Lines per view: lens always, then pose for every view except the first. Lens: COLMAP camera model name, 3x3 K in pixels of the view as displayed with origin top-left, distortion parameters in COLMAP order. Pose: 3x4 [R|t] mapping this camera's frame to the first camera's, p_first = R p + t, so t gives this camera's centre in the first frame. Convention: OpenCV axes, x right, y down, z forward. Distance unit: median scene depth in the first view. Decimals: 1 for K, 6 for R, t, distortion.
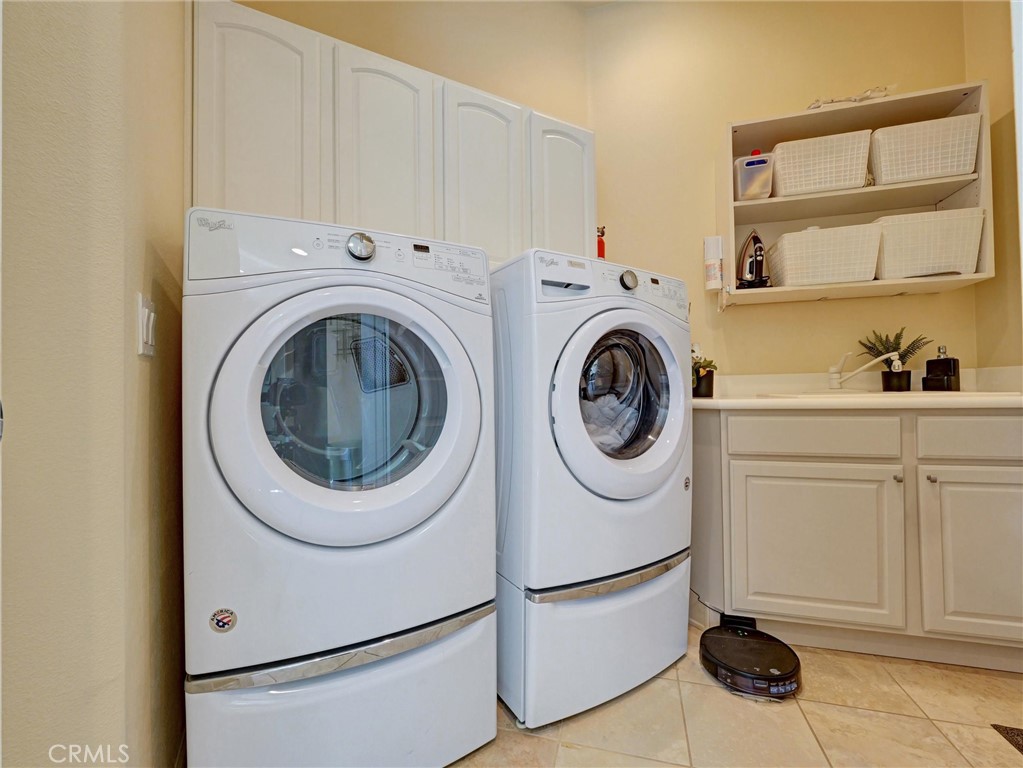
lens RADIAL K [[425.8, 0, 502.6], [0, 425.8, 391.2], [0, 0, 1]] dist [-0.002822, -0.000165]
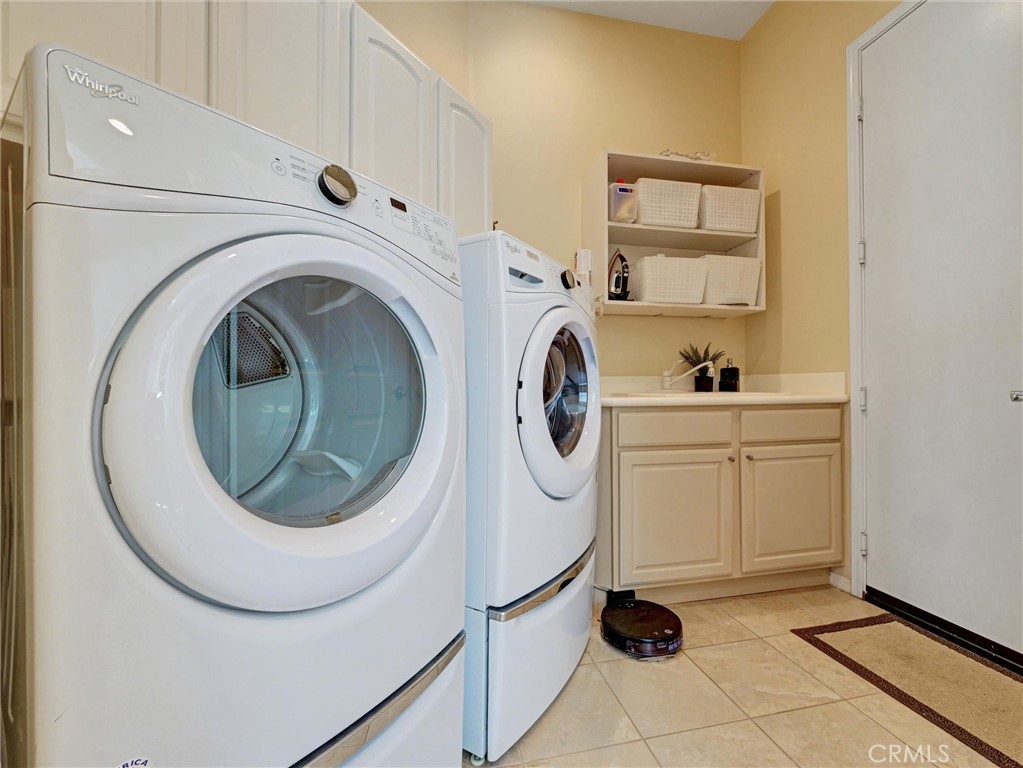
lens RADIAL K [[435.1, 0, 524.3], [0, 435.1, 392.1], [0, 0, 1]] dist [-0.000023, -0.004057]
pose [[0.883585, 0.006226, 0.468228, -0.217538], [-0.008079, 0.999965, 0.001949, 0.003734], [-0.468200, -0.005505, 0.883605, 0.109141]]
